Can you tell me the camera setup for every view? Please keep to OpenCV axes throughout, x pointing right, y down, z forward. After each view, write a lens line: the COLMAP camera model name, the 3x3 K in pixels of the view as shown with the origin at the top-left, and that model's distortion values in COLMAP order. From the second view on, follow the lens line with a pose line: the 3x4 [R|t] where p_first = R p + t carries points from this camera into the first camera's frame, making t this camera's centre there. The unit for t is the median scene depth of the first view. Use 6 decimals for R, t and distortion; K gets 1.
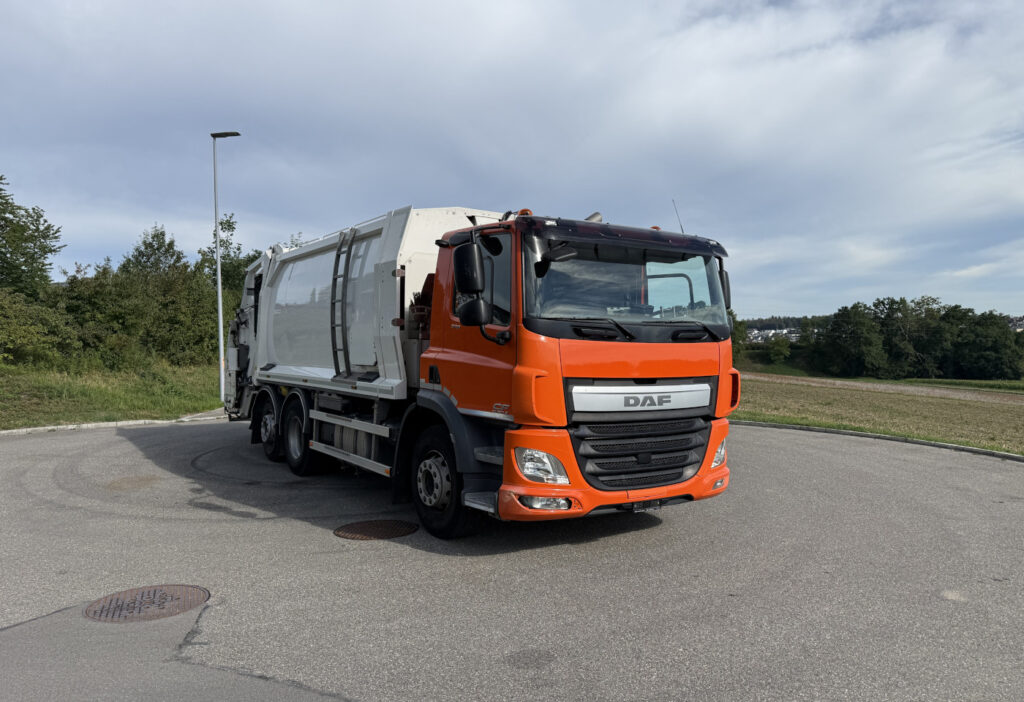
lens RADIAL K [[756.6, 0, 512.0], [0, 756.6, 351.0], [0, 0, 1]] dist [-0.004382, -0.009072]
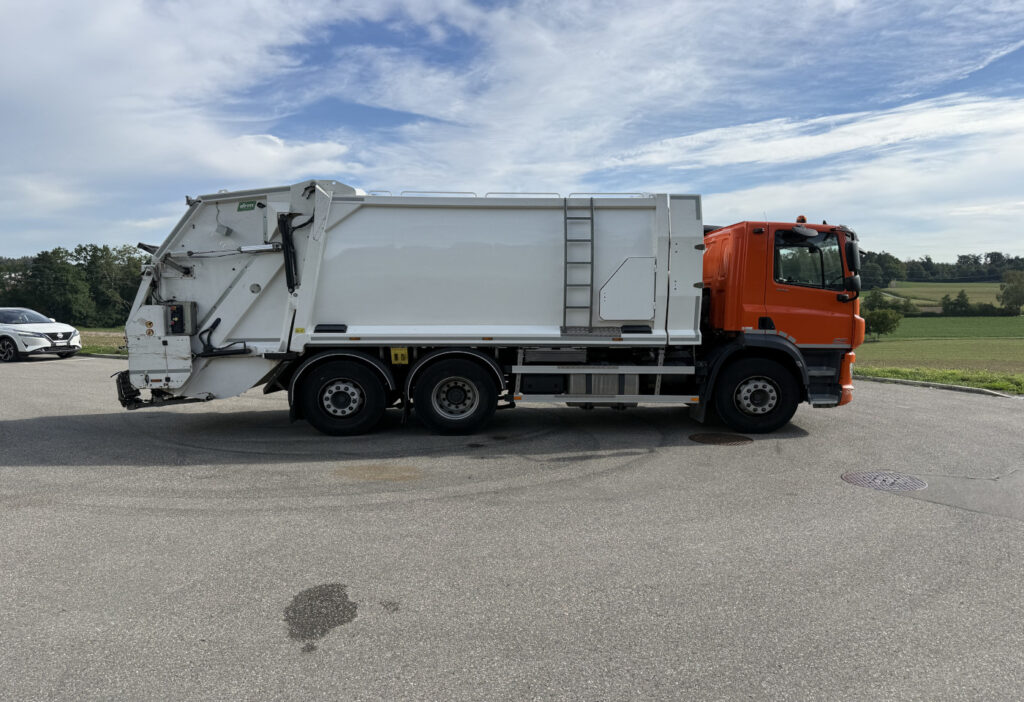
lens RADIAL K [[756.6, 0, 512.0], [0, 756.6, 351.0], [0, 0, 1]] dist [-0.004382, -0.009072]
pose [[0.490945, -0.062640, 0.868936, -1.675080], [0.001557, 0.997473, 0.071026, -0.023196], [-0.871189, -0.033517, 0.489802, 0.703476]]
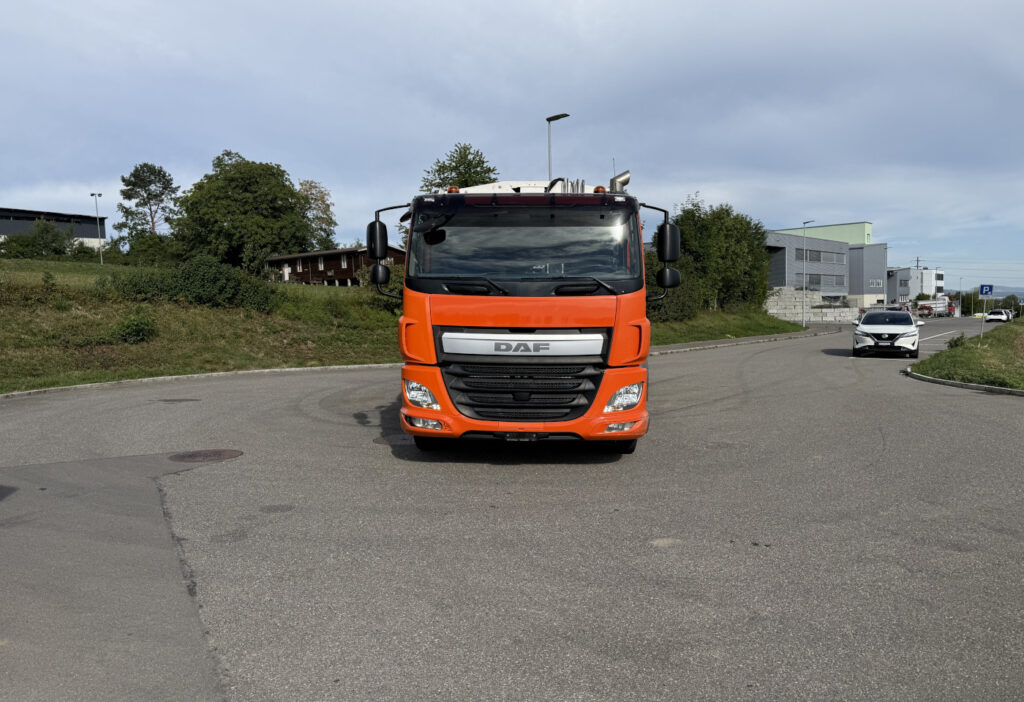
lens RADIAL K [[756.6, 0, 512.0], [0, 756.6, 351.0], [0, 0, 1]] dist [-0.004382, -0.009072]
pose [[0.811243, 0.031713, -0.583849, 0.776575], [0.001969, 0.998374, 0.056964, 0.005278], [0.584706, -0.047361, 0.809862, 0.048862]]
